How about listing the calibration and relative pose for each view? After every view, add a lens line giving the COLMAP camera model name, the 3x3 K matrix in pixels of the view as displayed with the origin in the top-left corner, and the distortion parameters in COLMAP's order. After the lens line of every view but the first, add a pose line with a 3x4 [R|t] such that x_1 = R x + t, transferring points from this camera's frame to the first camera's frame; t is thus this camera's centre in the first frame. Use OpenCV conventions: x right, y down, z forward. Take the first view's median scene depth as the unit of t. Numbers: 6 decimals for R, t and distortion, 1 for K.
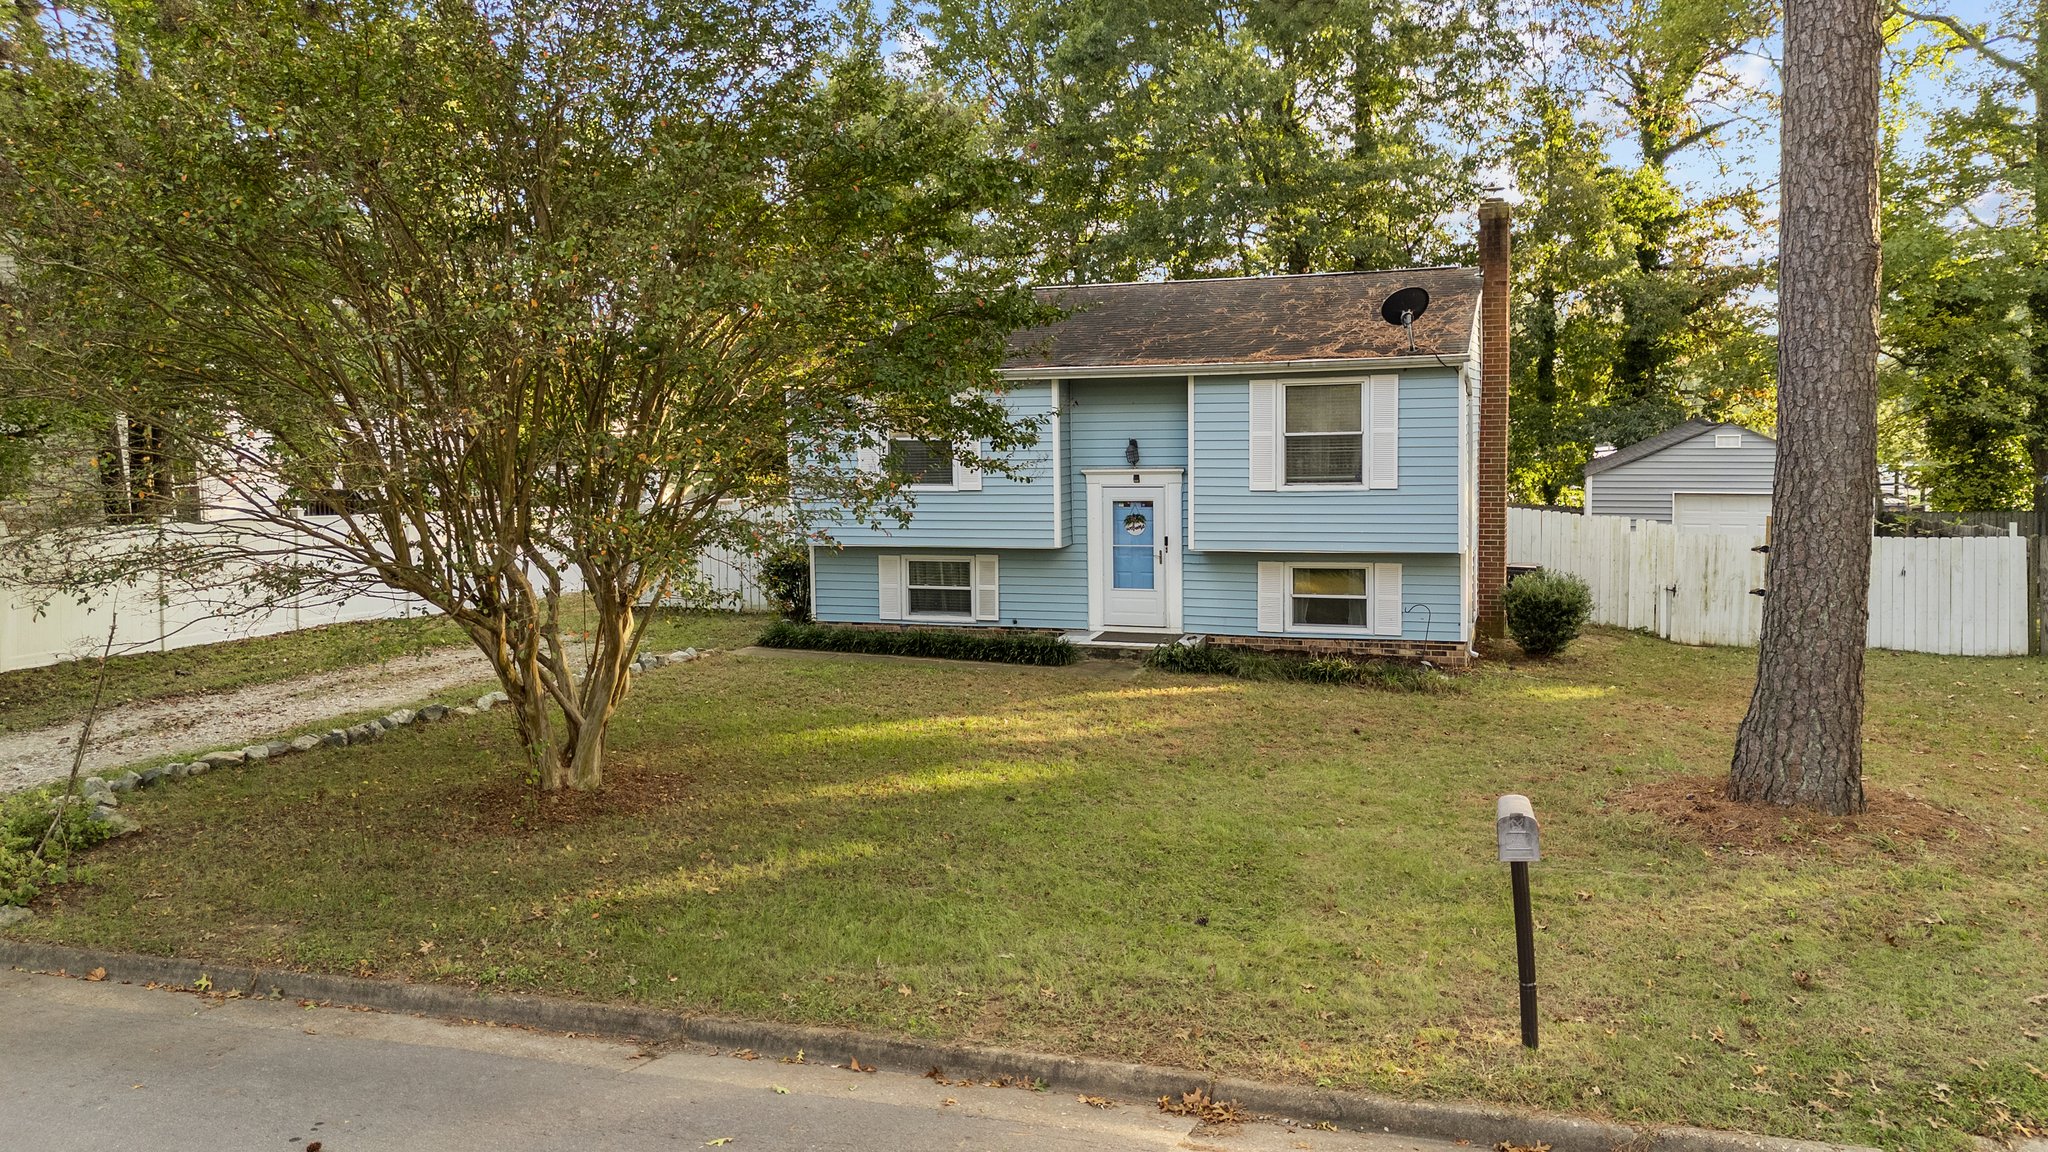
lens RADIAL K [[1511.9, 0, 1015.5], [0, 1511.9, 540.5], [0, 0, 1]] dist [0.047701, -0.044501]
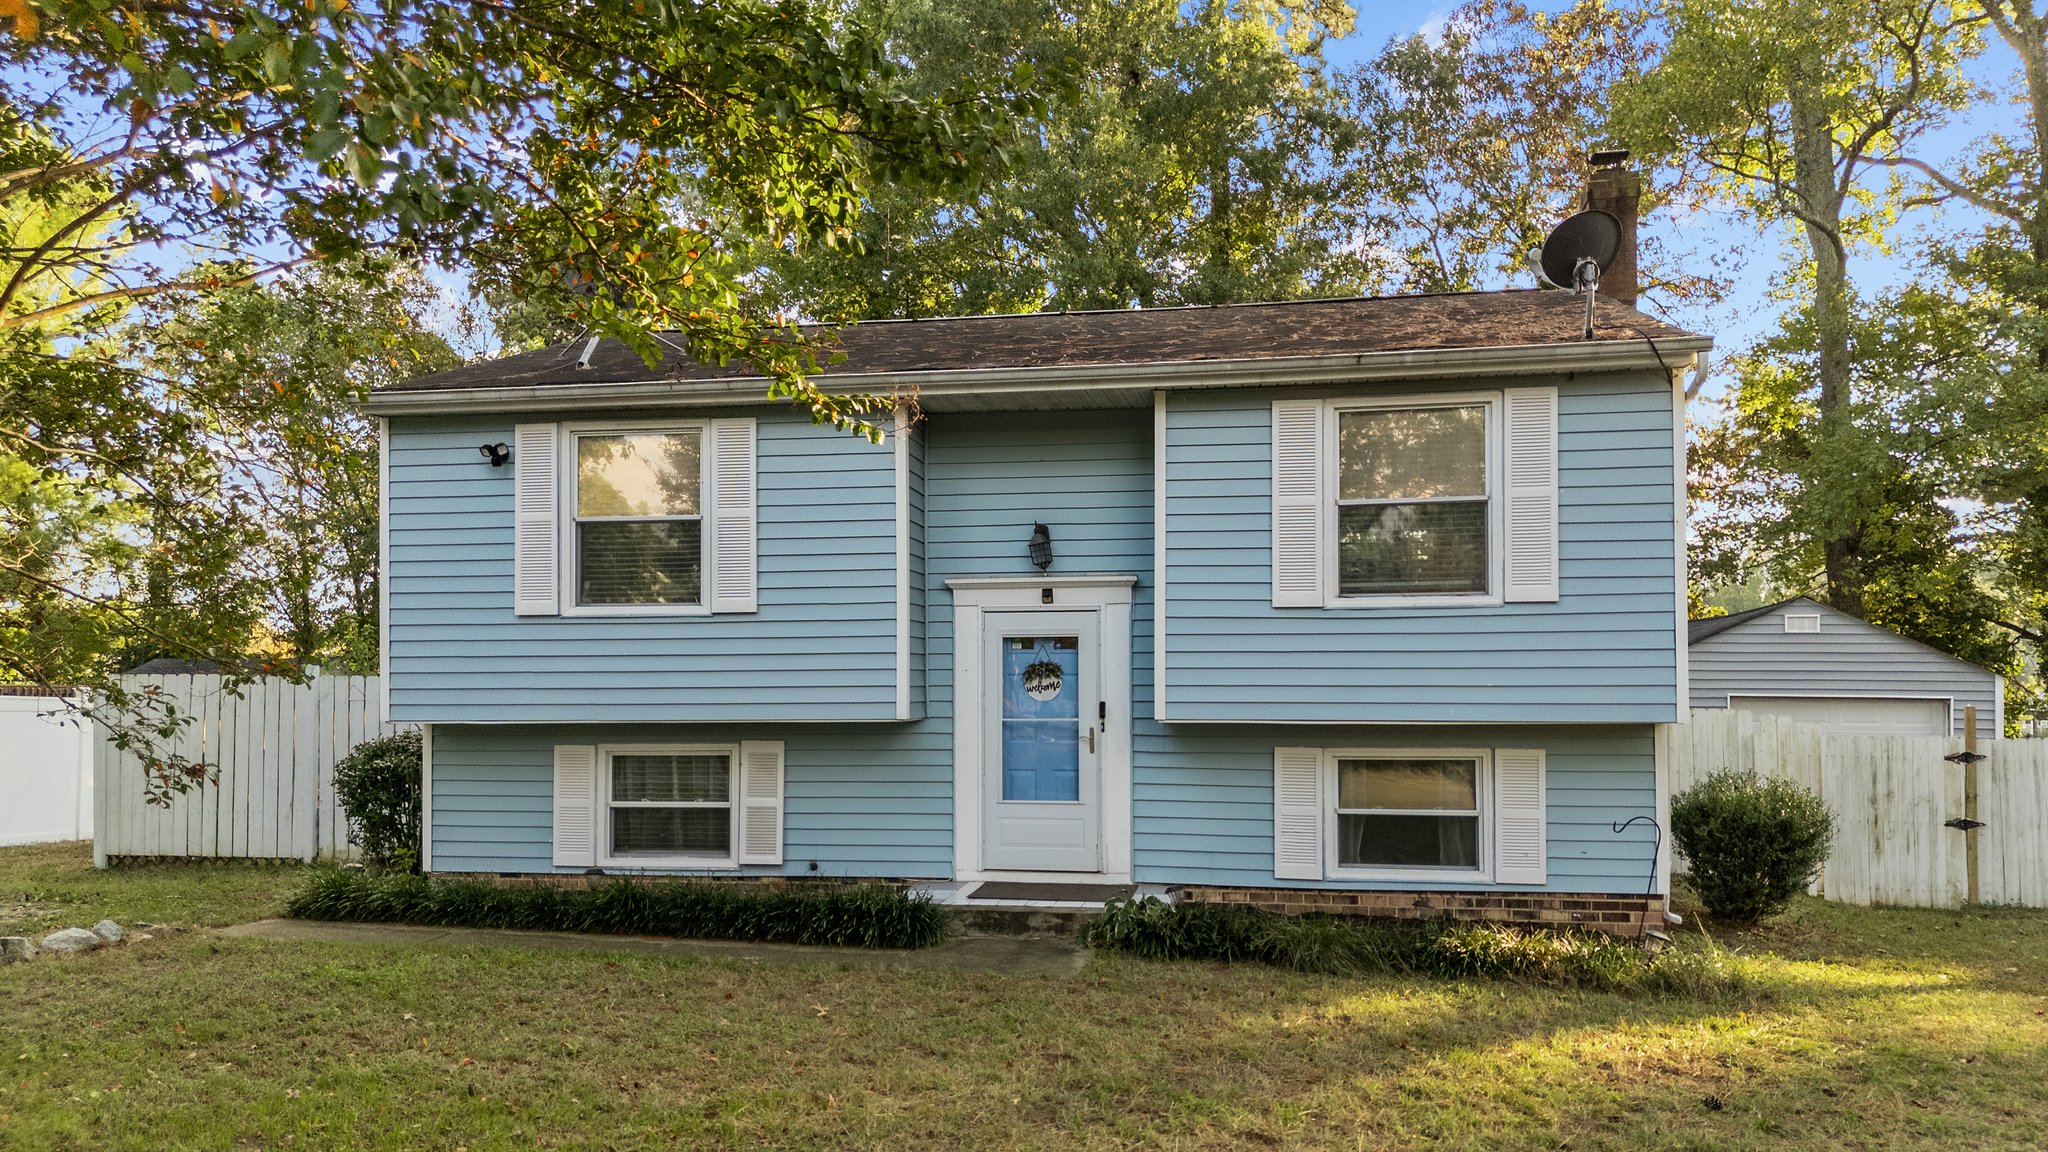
lens RADIAL K [[1511.9, 0, 1033.9], [0, 1511.9, 665.2], [0, 0, 1]] dist [0.047701, -0.044501]
pose [[0.984634, 0.019905, 0.173492, -0.018632], [-0.001826, 0.994602, -0.103746, 0.040063], [-0.174621, 0.101835, 0.979355, 0.474178]]
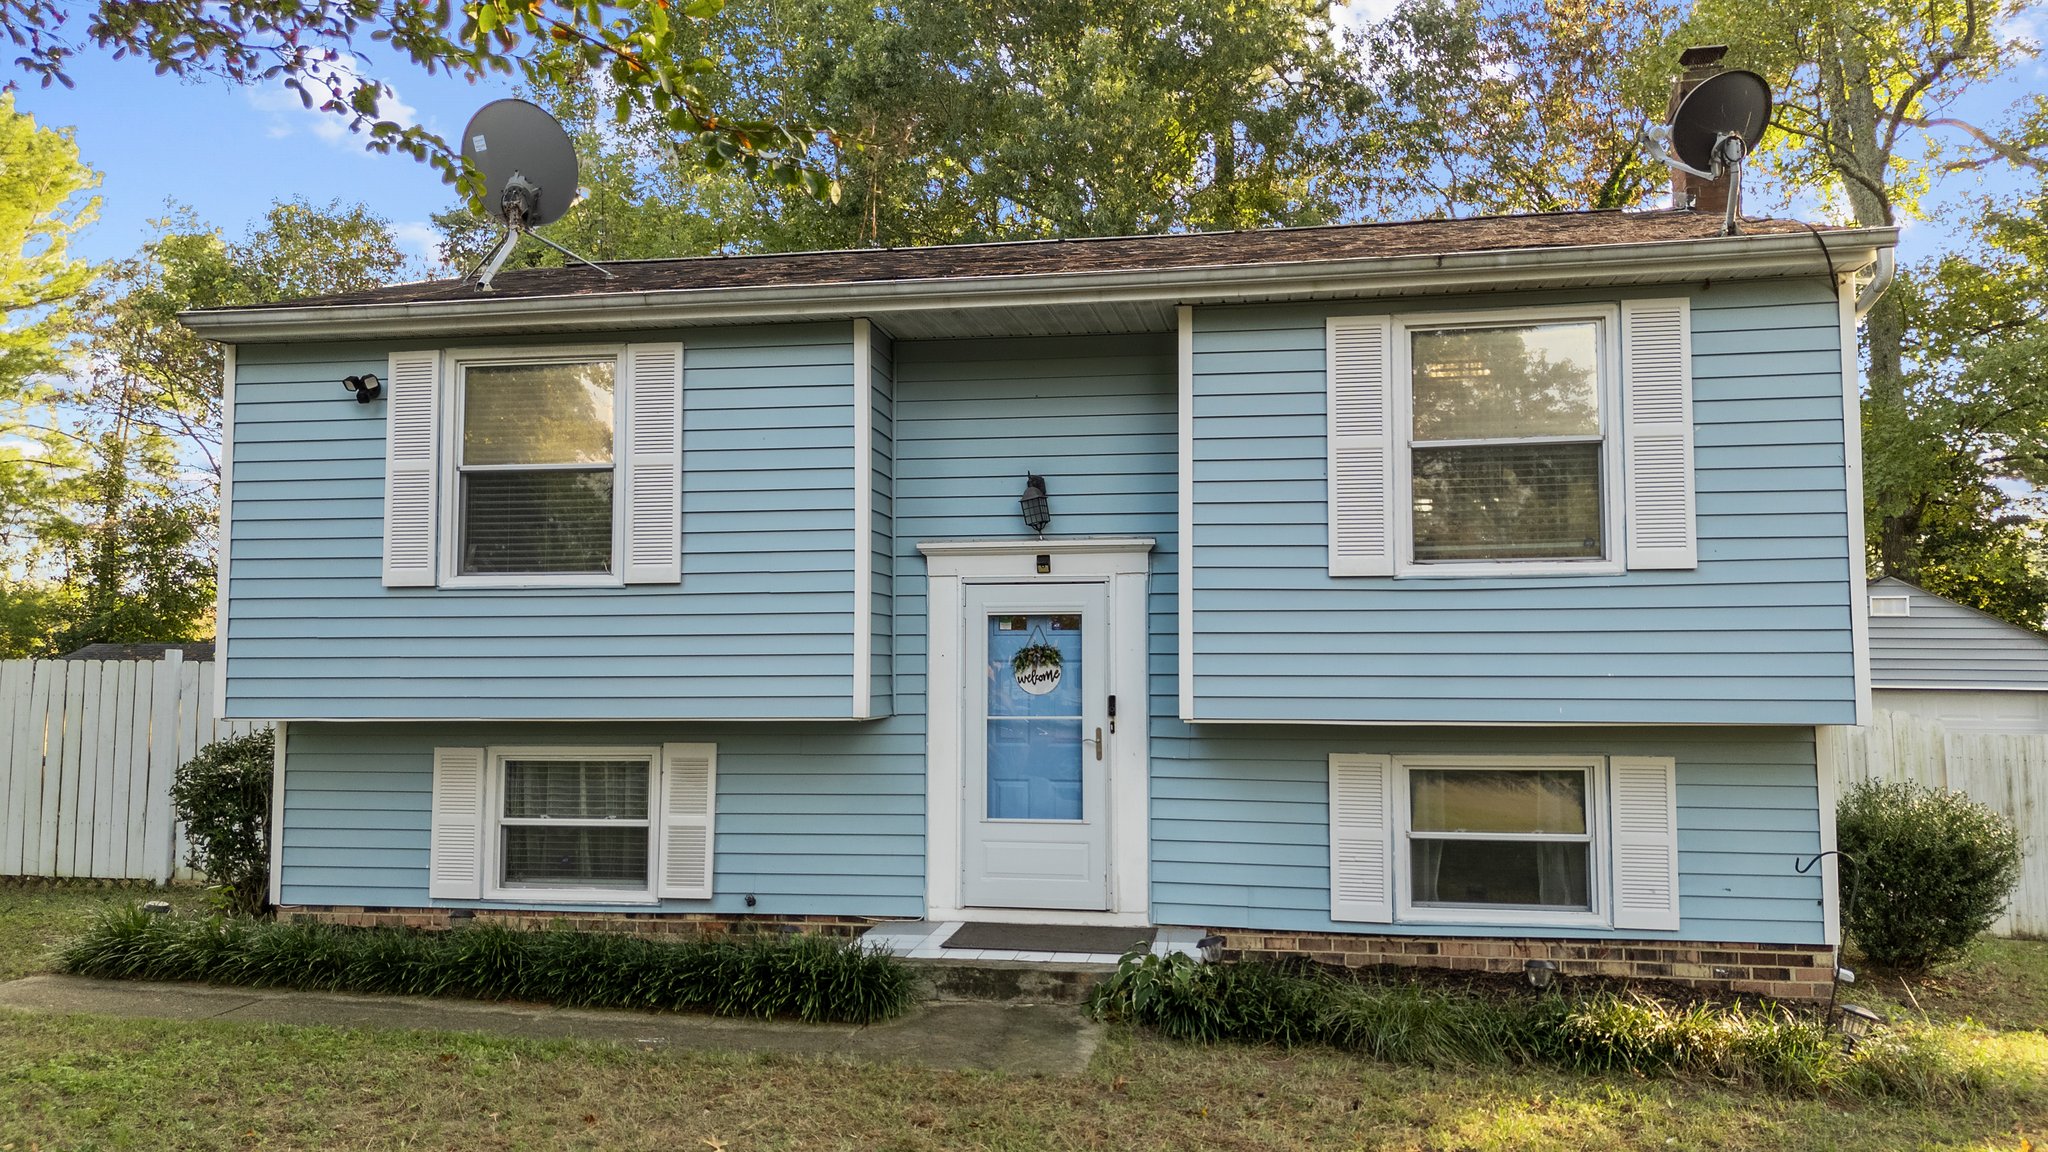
lens RADIAL K [[1511.9, 0, 1031.2], [0, 1511.9, 577.1], [0, 0, 1]] dist [0.047701, -0.044501]
pose [[0.984420, 0.030025, 0.173248, 0.000679], [-0.003233, 0.988237, -0.152898, 0.029837], [-0.175801, 0.149955, 0.972937, 0.578503]]
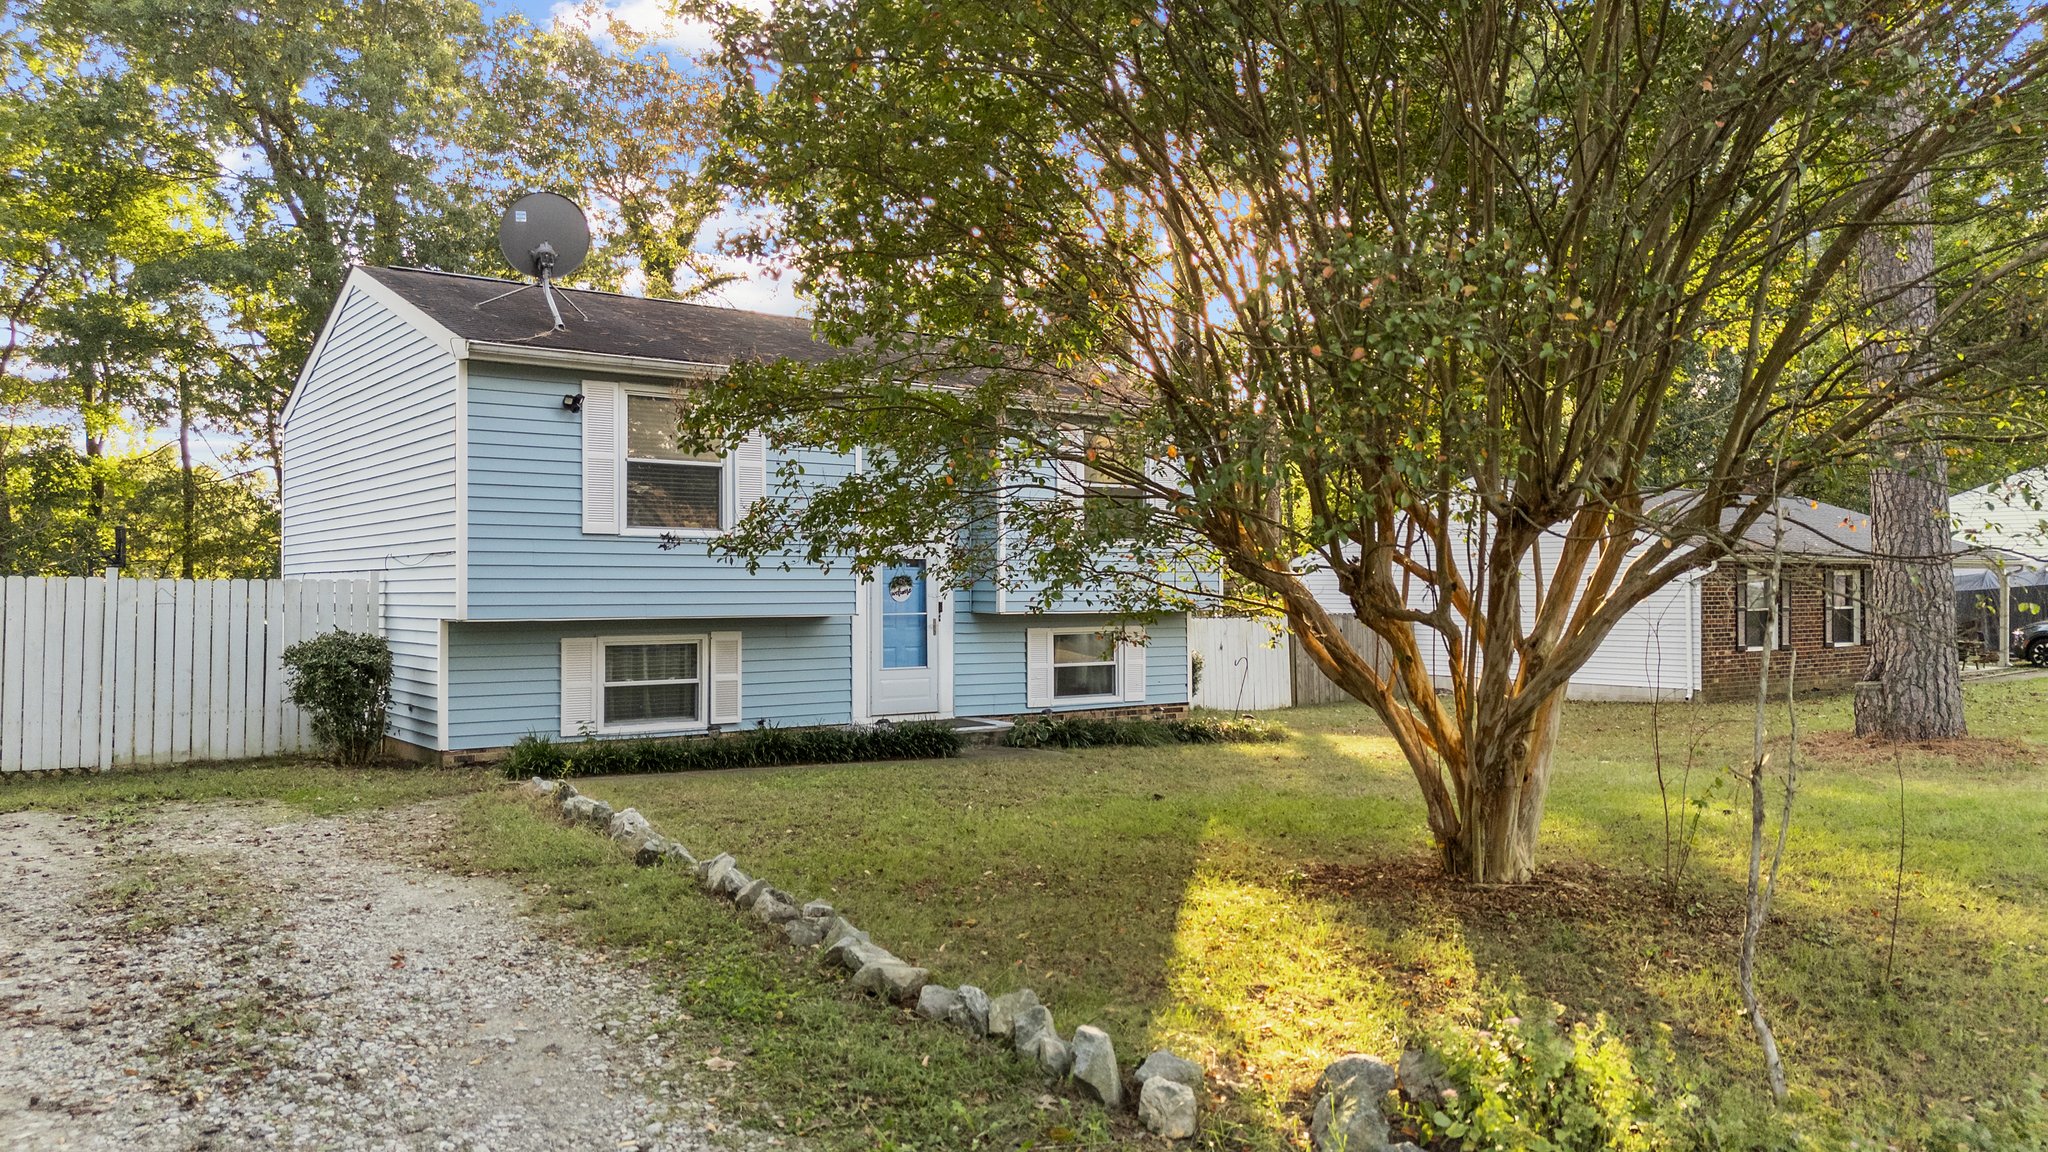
lens RADIAL K [[1466.1, 0, 1079.9], [0, 1466.1, 584.1], [0, 0, 1]] dist [-0.021438, 0.004658]
pose [[0.523191, 0.022348, 0.851923, -0.550670], [0.062341, 0.995974, -0.064412, 0.044420], [-0.849932, 0.086809, 0.519691, 0.513903]]
